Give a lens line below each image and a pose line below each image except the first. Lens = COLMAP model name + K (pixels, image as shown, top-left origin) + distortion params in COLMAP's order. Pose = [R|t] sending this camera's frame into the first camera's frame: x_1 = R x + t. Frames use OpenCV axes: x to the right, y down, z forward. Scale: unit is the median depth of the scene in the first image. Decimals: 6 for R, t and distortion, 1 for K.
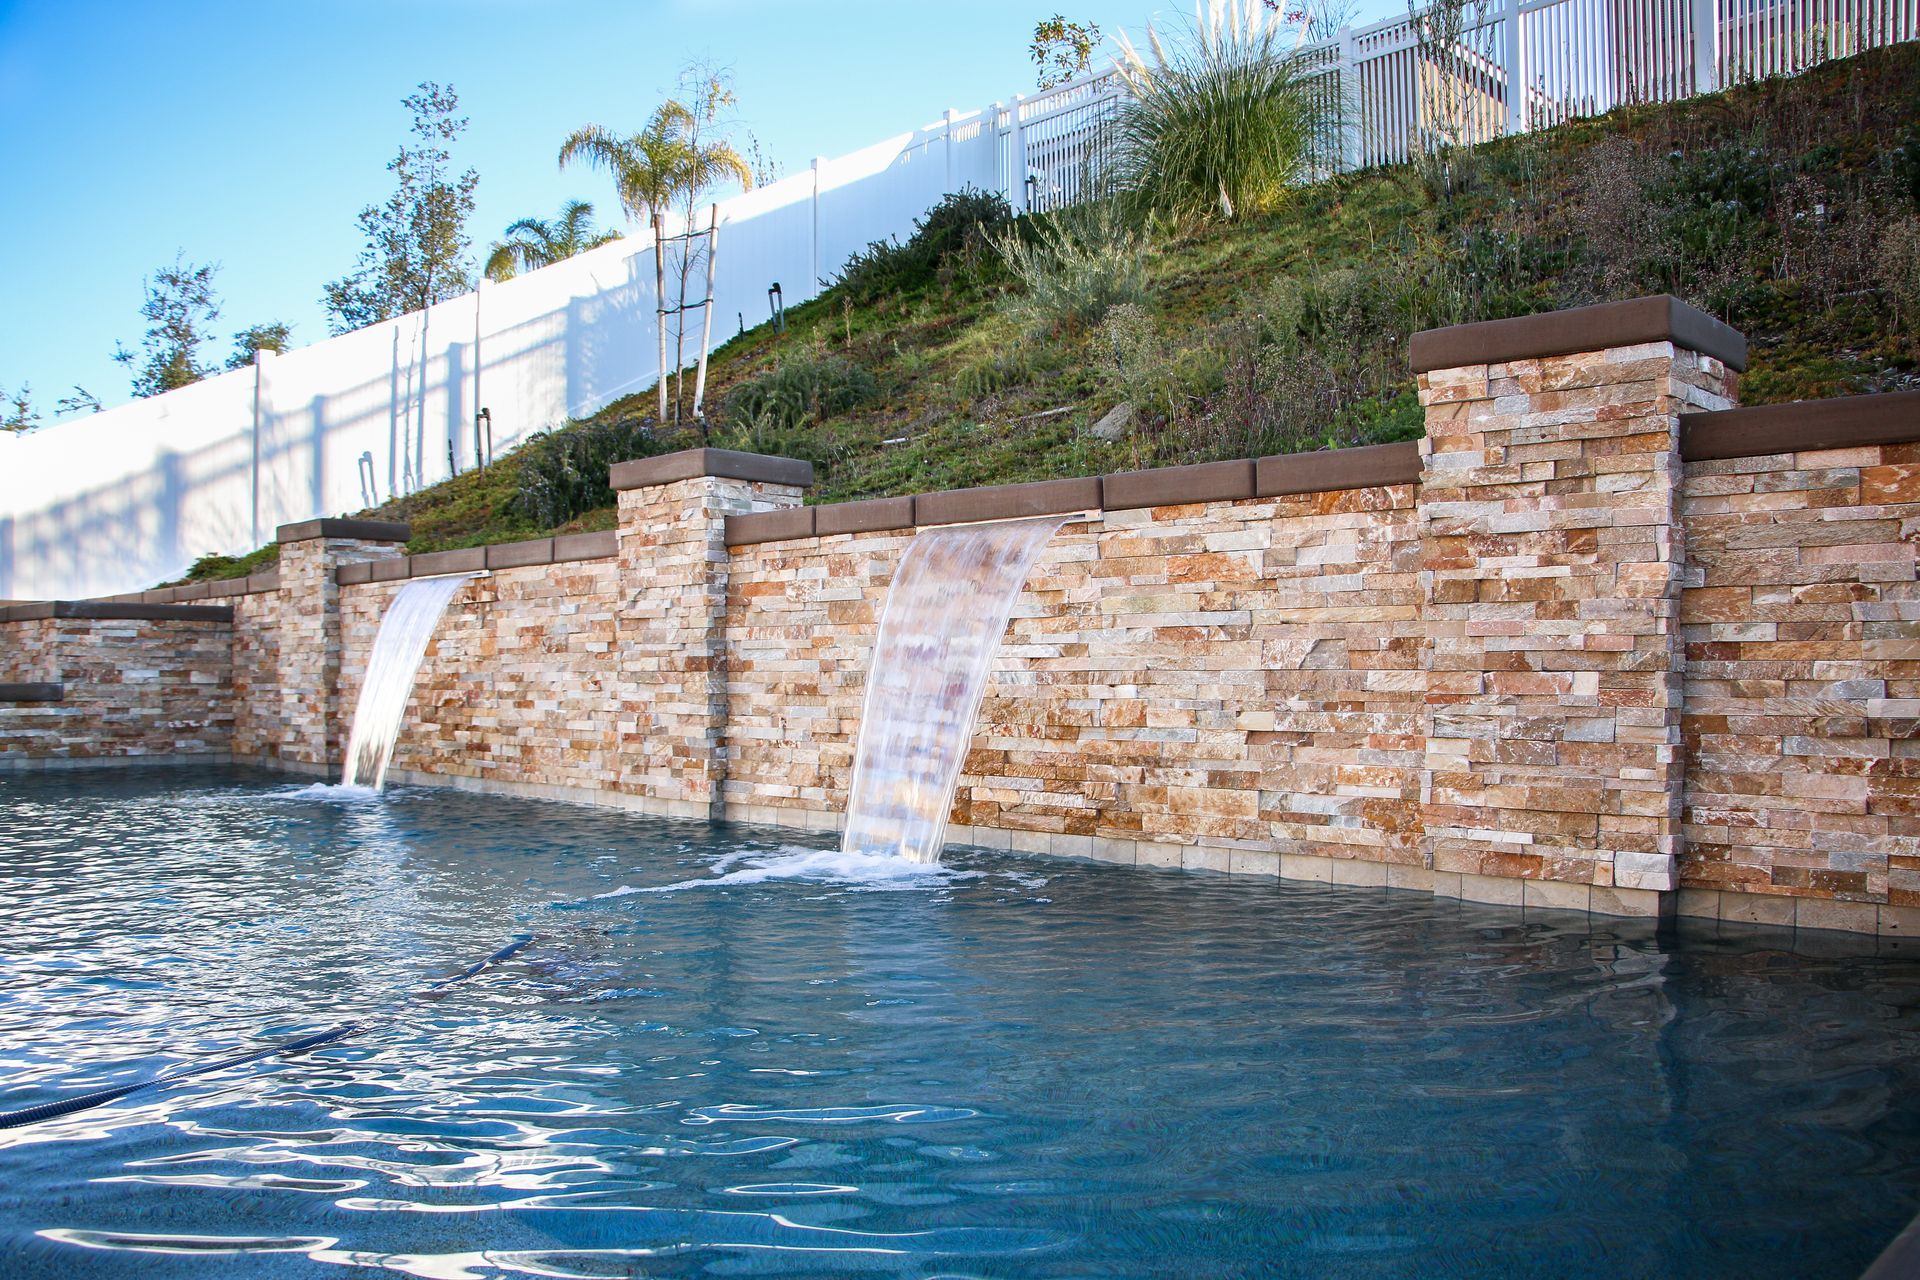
lens RADIAL K [[1565.7, 0, 961.2], [0, 1565.7, 673.6], [0, 0, 1]] dist [-0.182826, 0.155142]
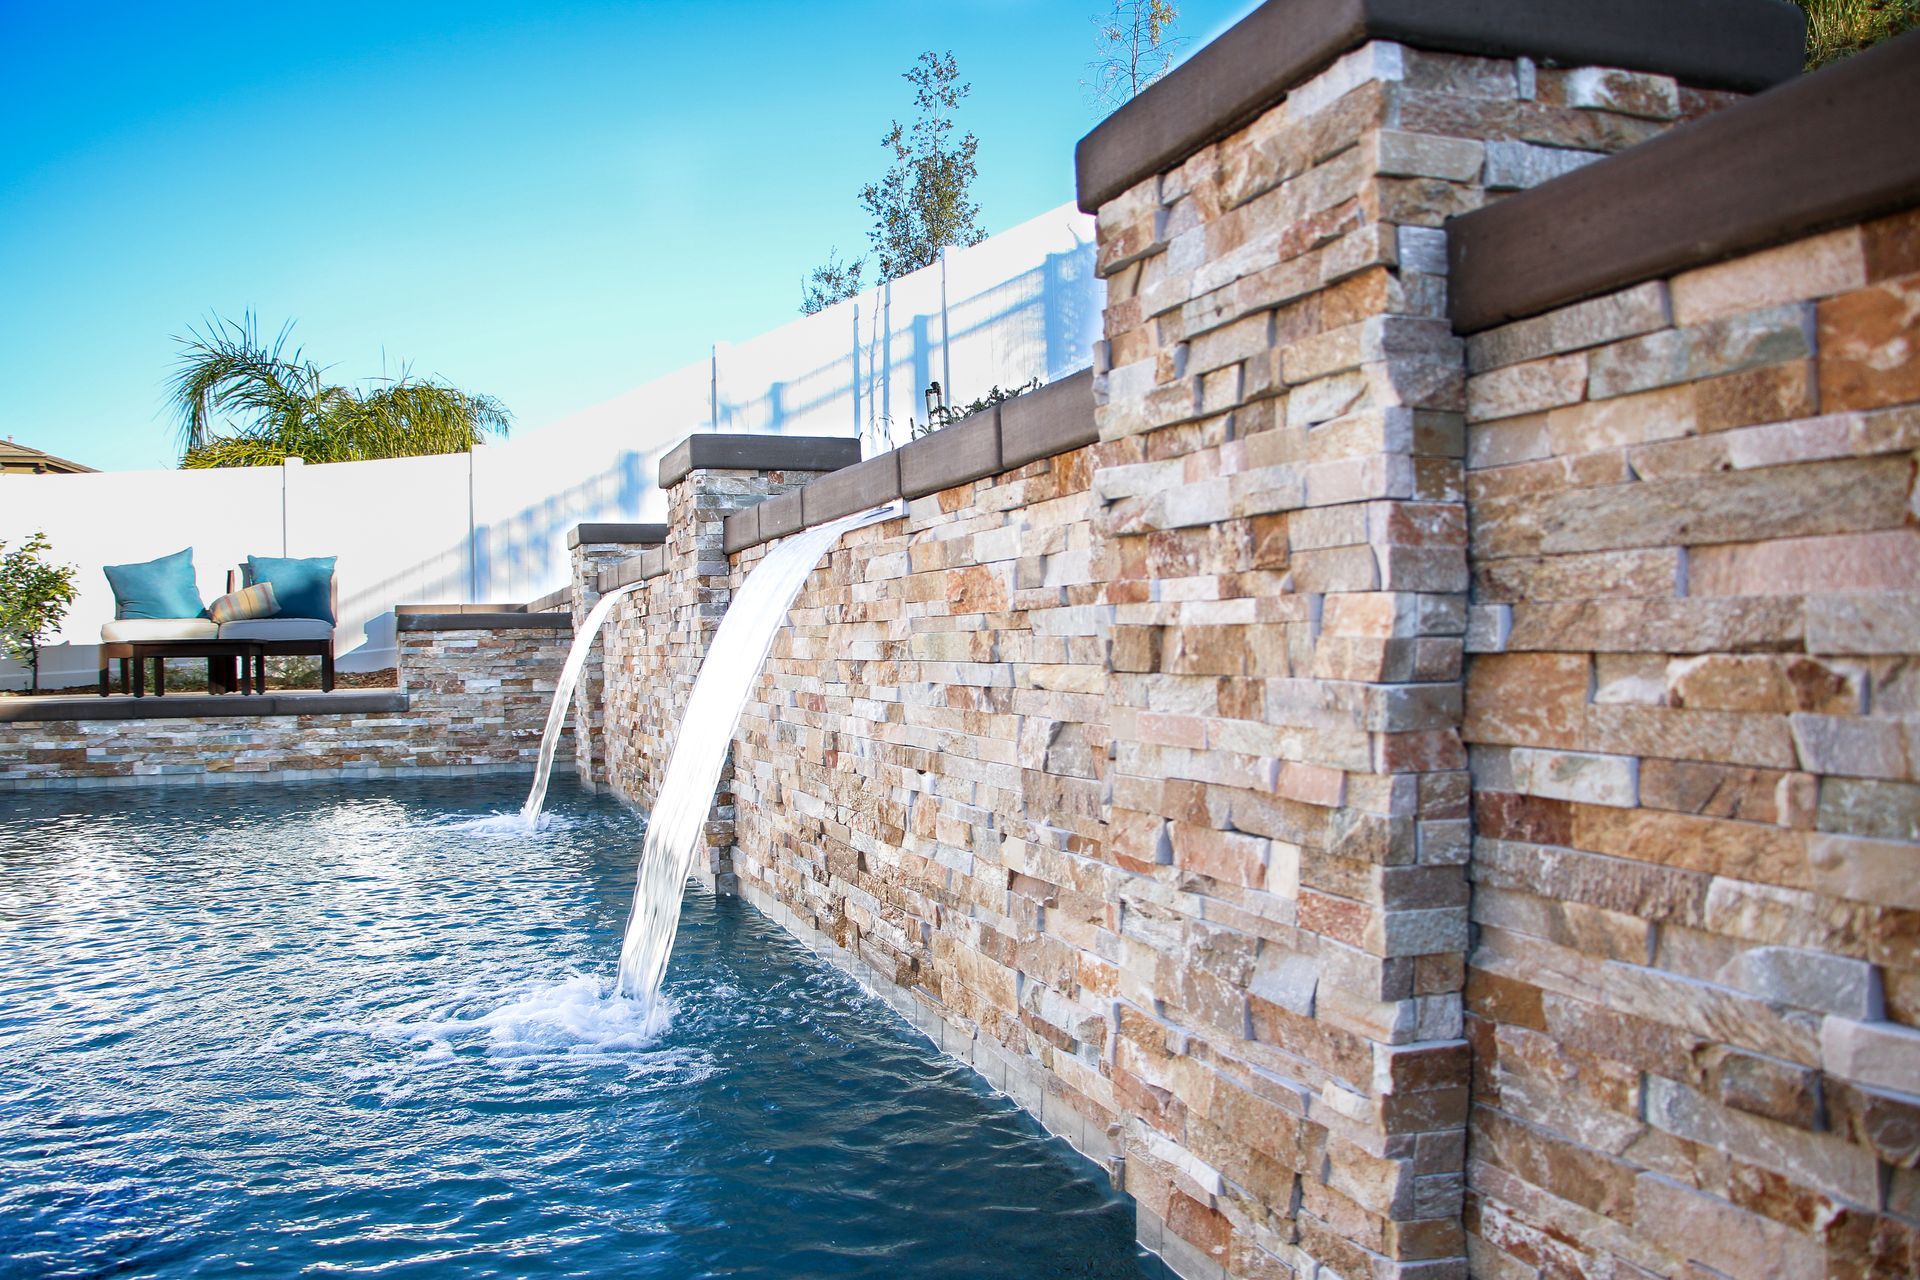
lens RADIAL K [[1567.9, 0, 957.6], [0, 1567.9, 656.5], [0, 0, 1]] dist [-0.179995, 0.148976]
pose [[0.893797, -0.014045, -0.448252, 0.359591], [0.022071, 0.999676, 0.012686, -0.042461], [0.447929, -0.021232, 0.893817, 0.385293]]
